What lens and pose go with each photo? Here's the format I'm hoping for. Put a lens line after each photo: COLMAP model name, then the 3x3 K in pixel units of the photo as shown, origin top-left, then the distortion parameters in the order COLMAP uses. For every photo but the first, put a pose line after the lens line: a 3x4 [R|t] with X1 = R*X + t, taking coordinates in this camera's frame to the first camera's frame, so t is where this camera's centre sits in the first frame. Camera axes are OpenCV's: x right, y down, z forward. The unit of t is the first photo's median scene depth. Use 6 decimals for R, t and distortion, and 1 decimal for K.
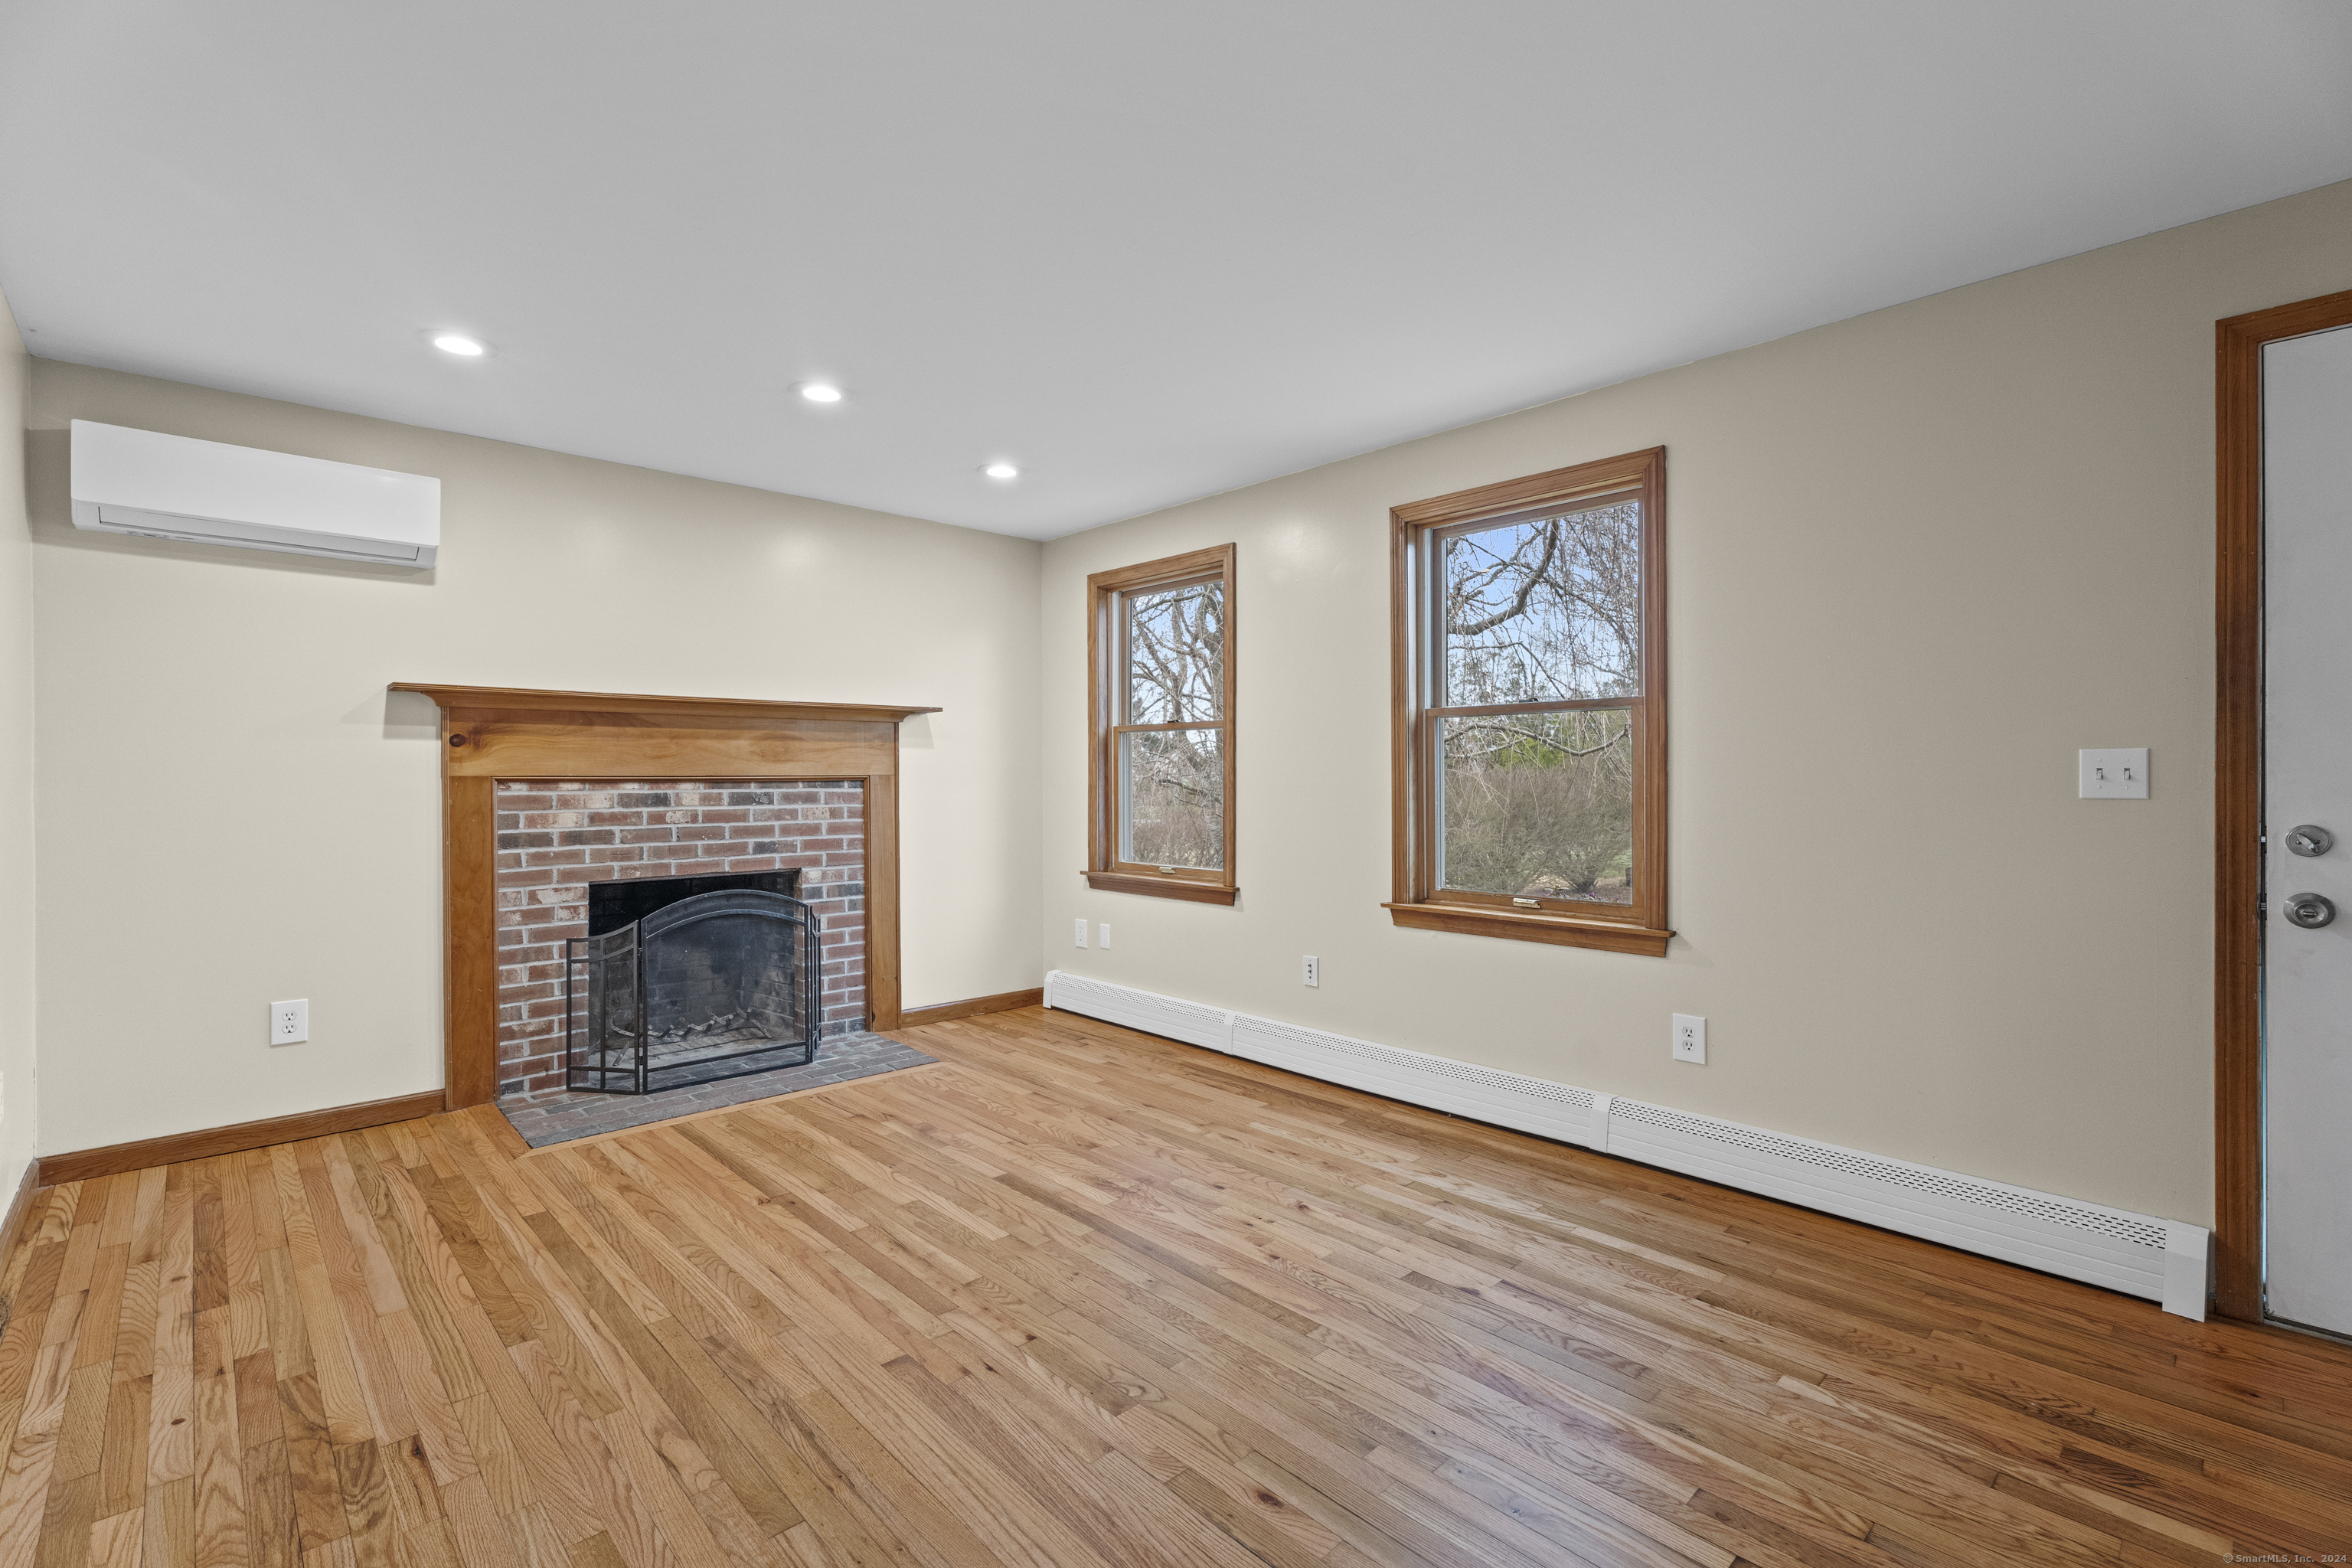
lens RADIAL K [[1034.8, 0, 1170.9], [0, 1034.8, 779.1], [0, 0, 1]] dist [0.002803, -0.001968]
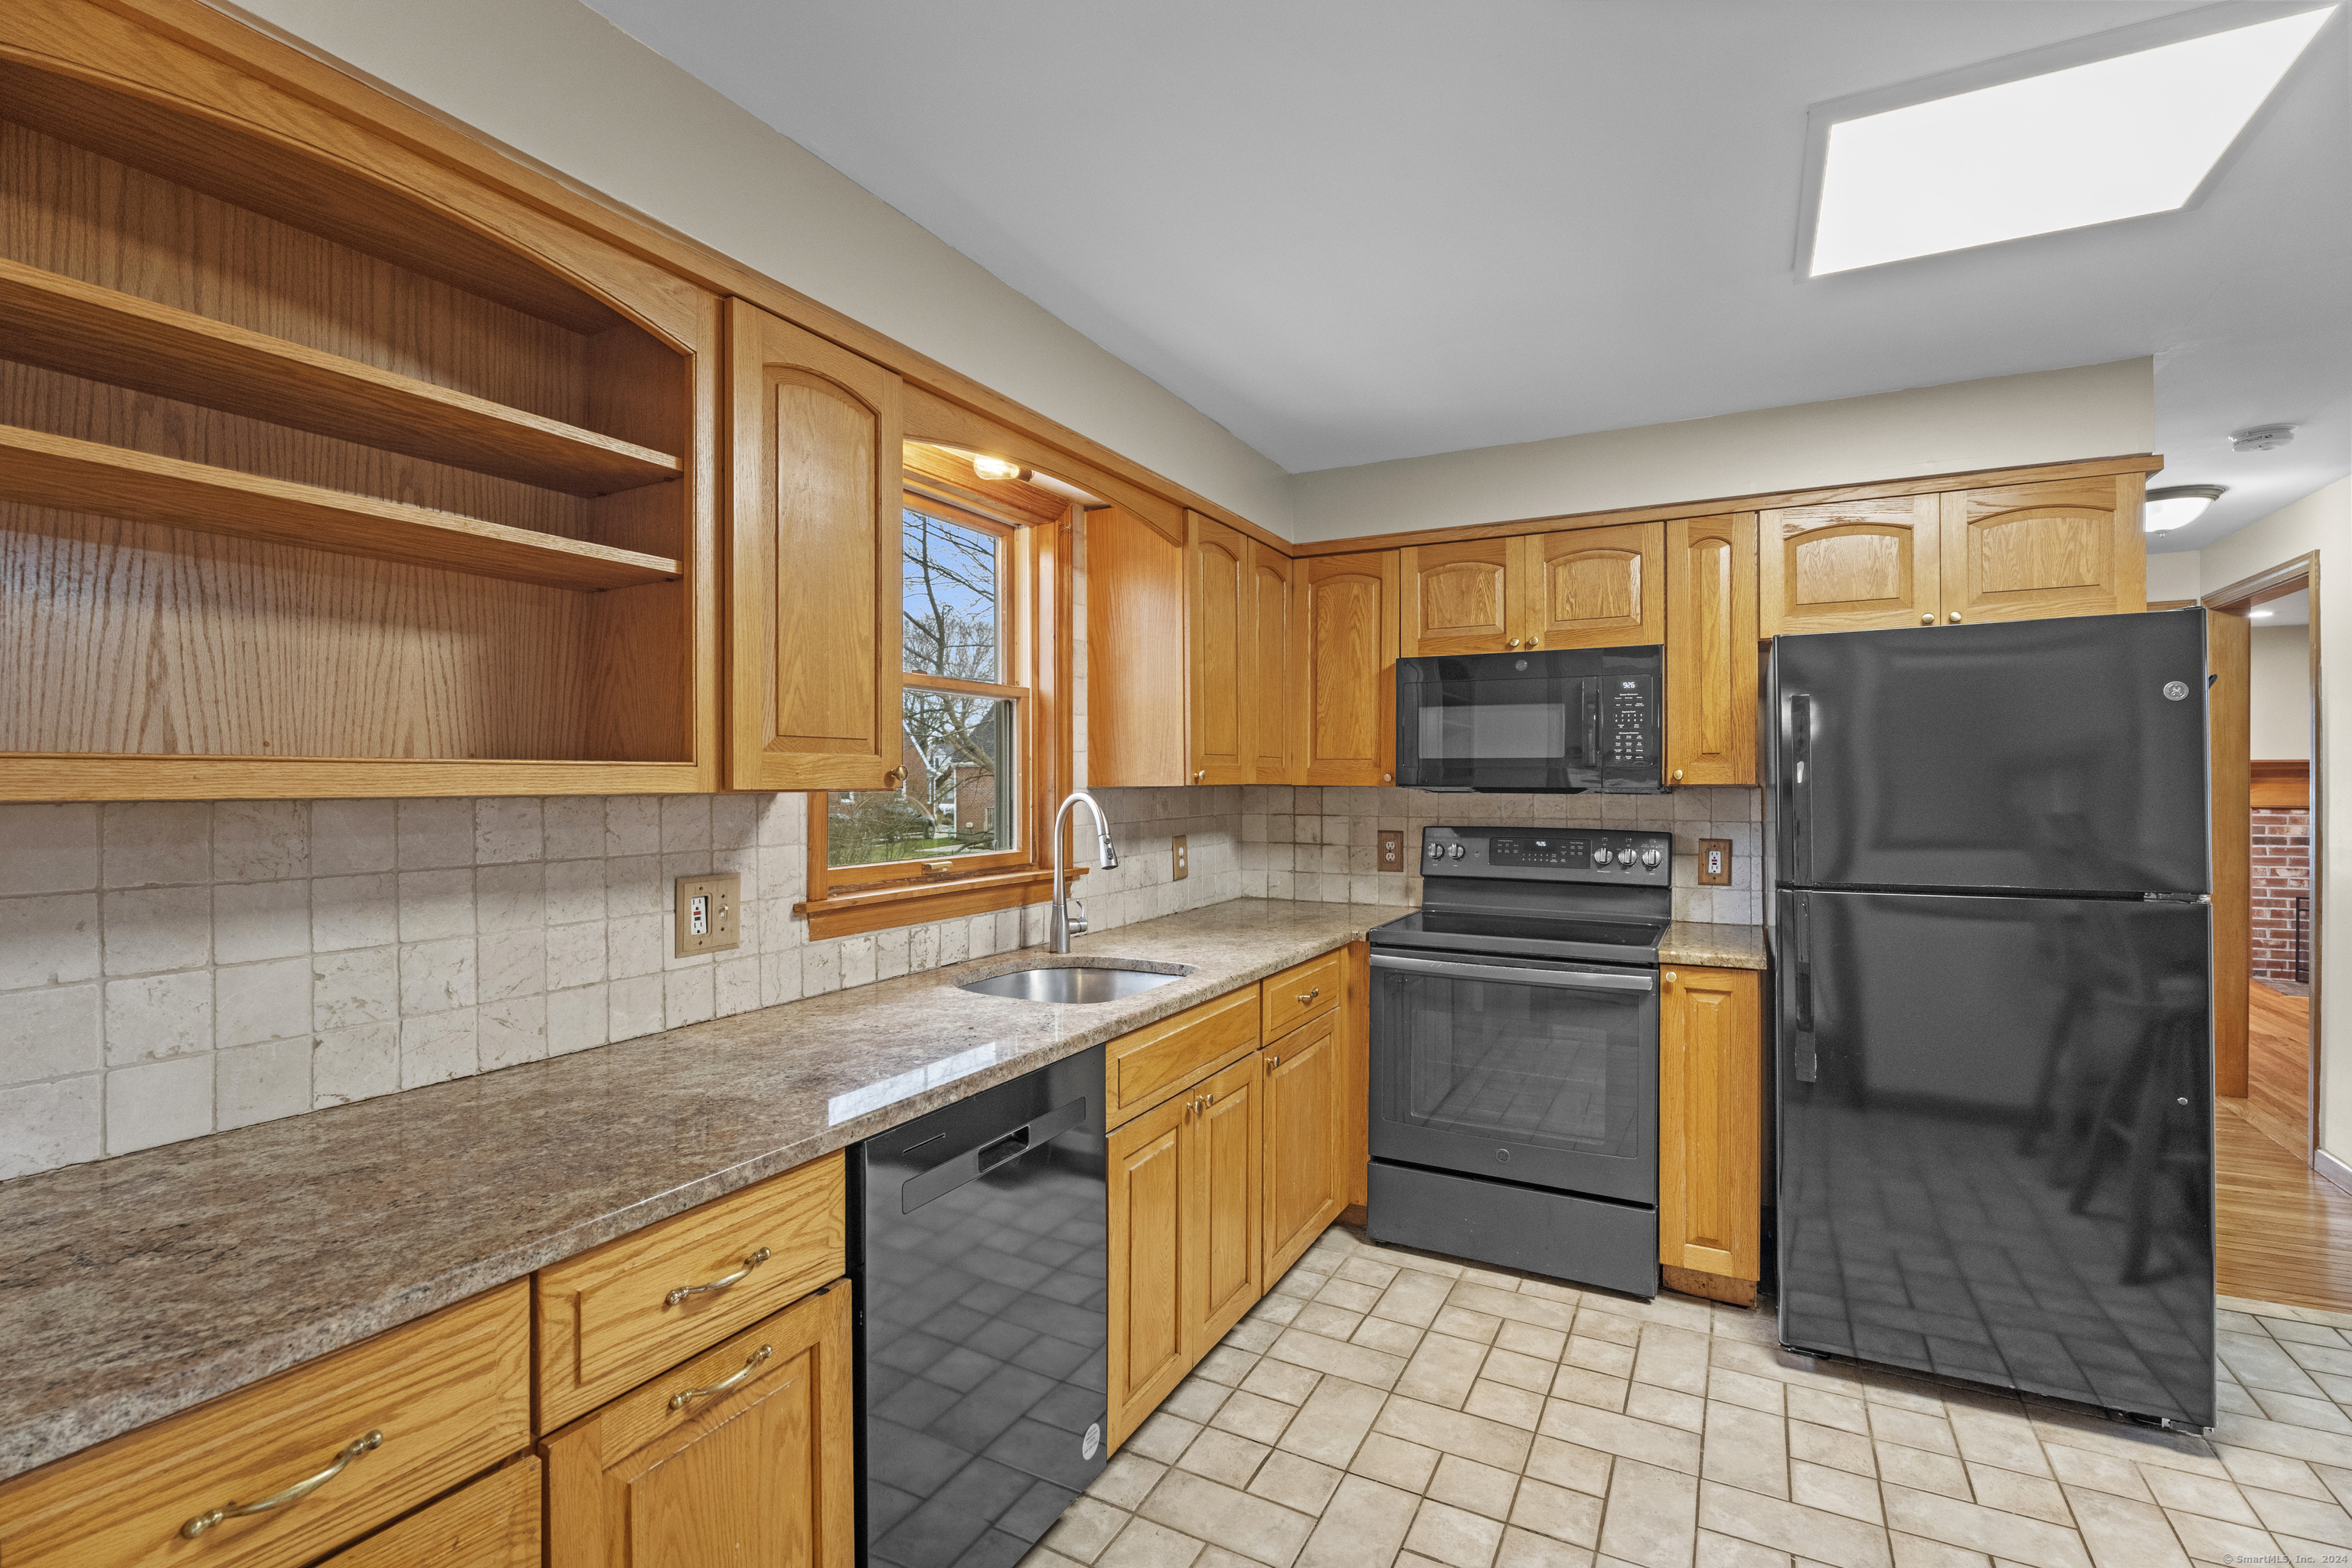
lens RADIAL K [[1071.5, 0, 1161.3], [0, 1071.5, 779.5], [0, 0, 1]] dist [-0.014362, 0.000594]
pose [[0.313738, 0.005371, -0.949495, 0.533184], [-0.001593, 0.999986, 0.005130, -0.055575], [0.949508, -0.000097, 0.313742, -1.442449]]
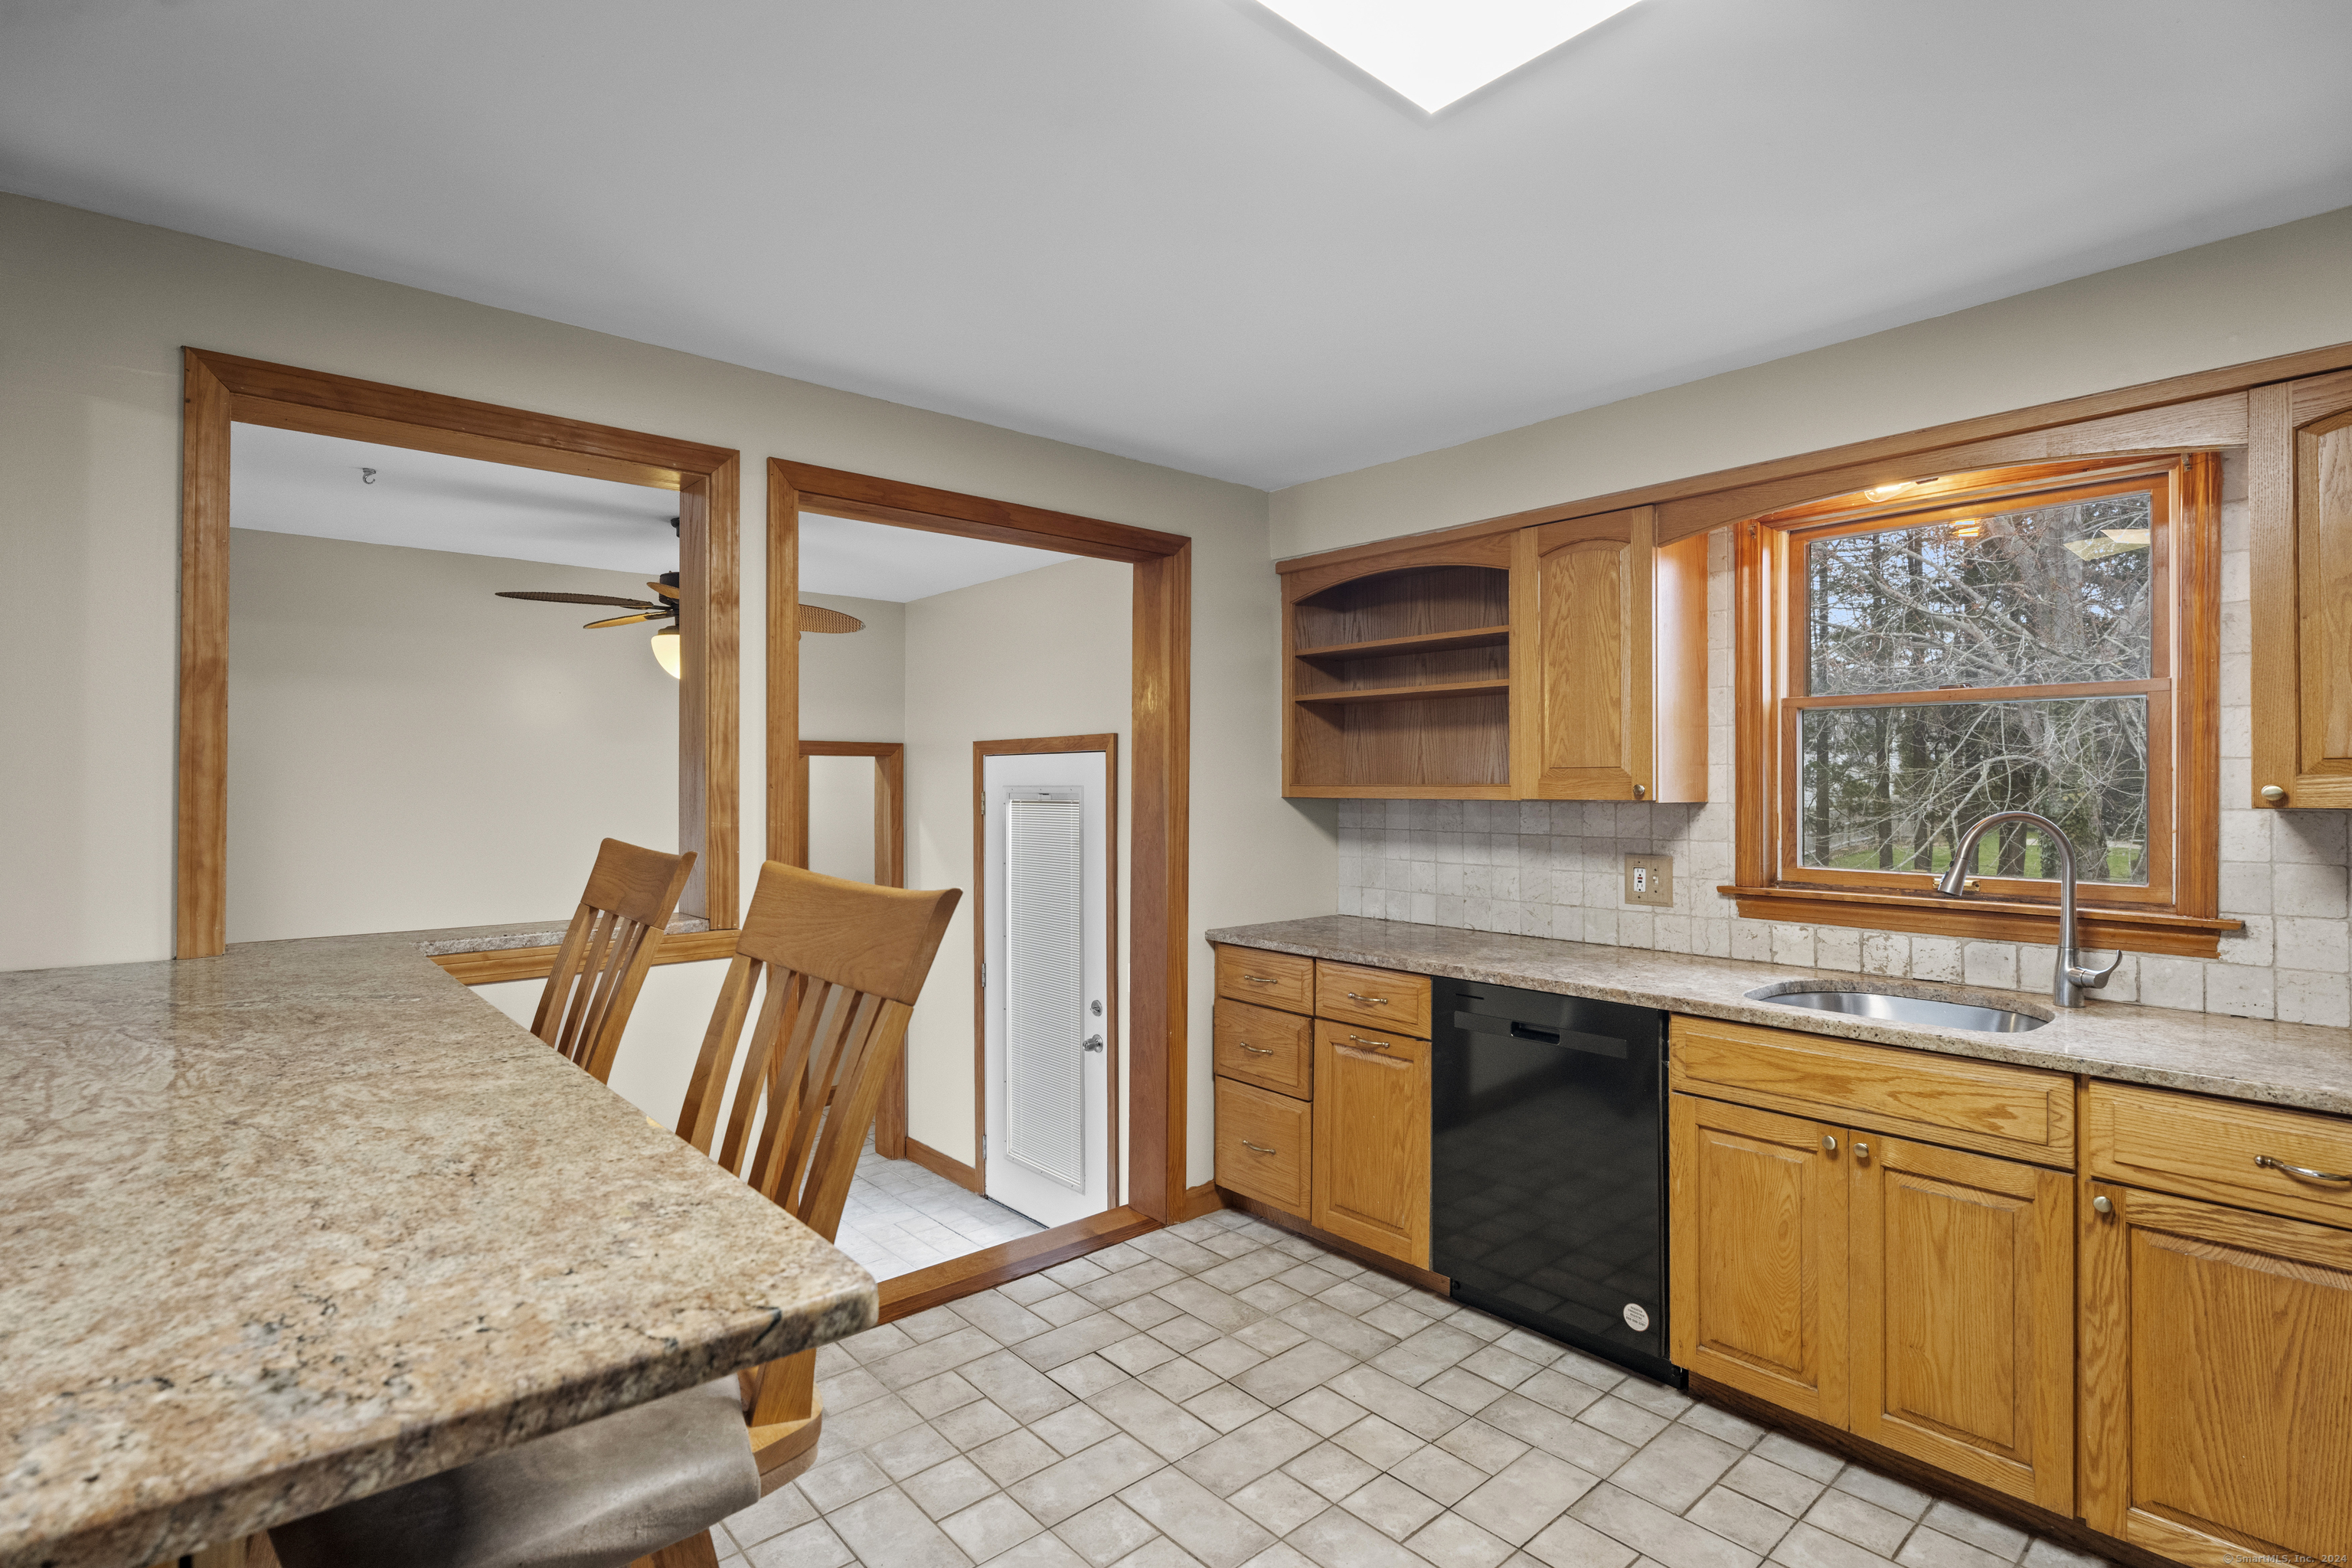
lens RADIAL K [[1120.7, 0, 1176.0], [0, 1120.7, 784.0], [0, 0, 1]] dist [-0.002305, -0.001005]
pose [[-0.999537, 0.005441, 0.029935, 0.304108], [0.005448, 0.999985, 0.000154, -0.061256], [-0.029934, 0.000317, -0.999552, -0.651890]]
